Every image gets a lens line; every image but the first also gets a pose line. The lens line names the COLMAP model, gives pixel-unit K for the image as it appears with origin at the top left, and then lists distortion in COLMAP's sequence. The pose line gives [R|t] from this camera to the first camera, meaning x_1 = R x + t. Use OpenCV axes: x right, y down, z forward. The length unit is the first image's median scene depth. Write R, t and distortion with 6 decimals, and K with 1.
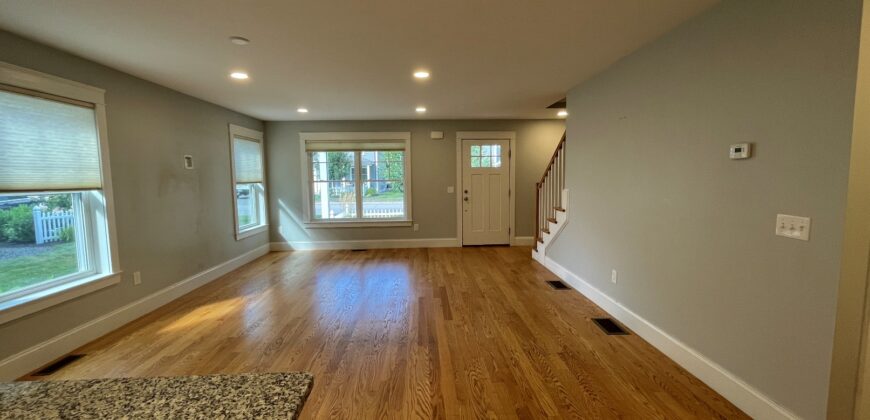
lens RADIAL K [[354.2, 0, 434.0], [0, 354.2, 207.9], [0, 0, 1]] dist [-0.000140, -0.000213]
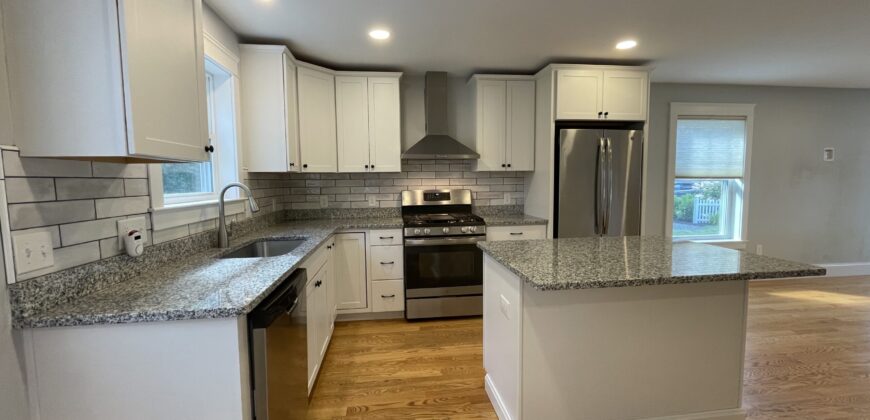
lens RADIAL K [[354.2, 0, 436.2], [0, 354.2, 208.2], [0, 0, 1]] dist [-0.000140, -0.000213]
pose [[0.094002, 0.089834, -0.991511, 0.286179], [-0.079224, 0.993437, 0.082497, 0.038888], [0.992415, 0.070796, 0.100502, -0.272992]]
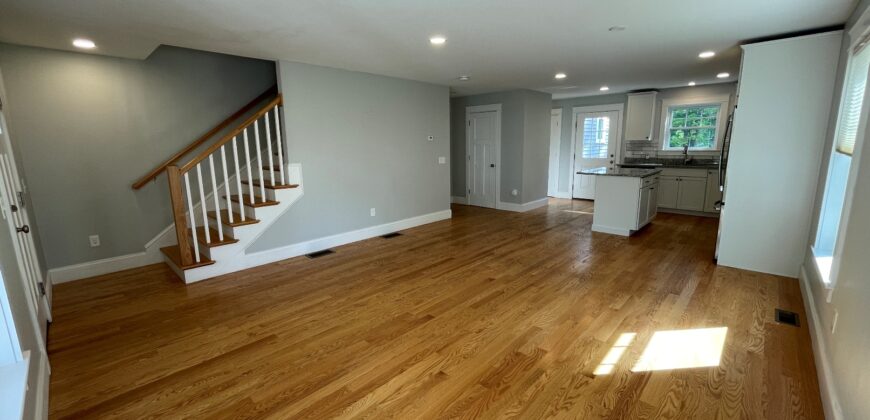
lens RADIAL K [[354.2, 0, 432.8], [0, 354.2, 207.9], [0, 0, 1]] dist [-0.000140, -0.000213]
pose [[-0.701431, -0.106339, 0.704760, -0.746014], [0.088796, 0.968066, 0.234445, -0.162897], [-0.707184, 0.227027, -0.669589, 1.746697]]
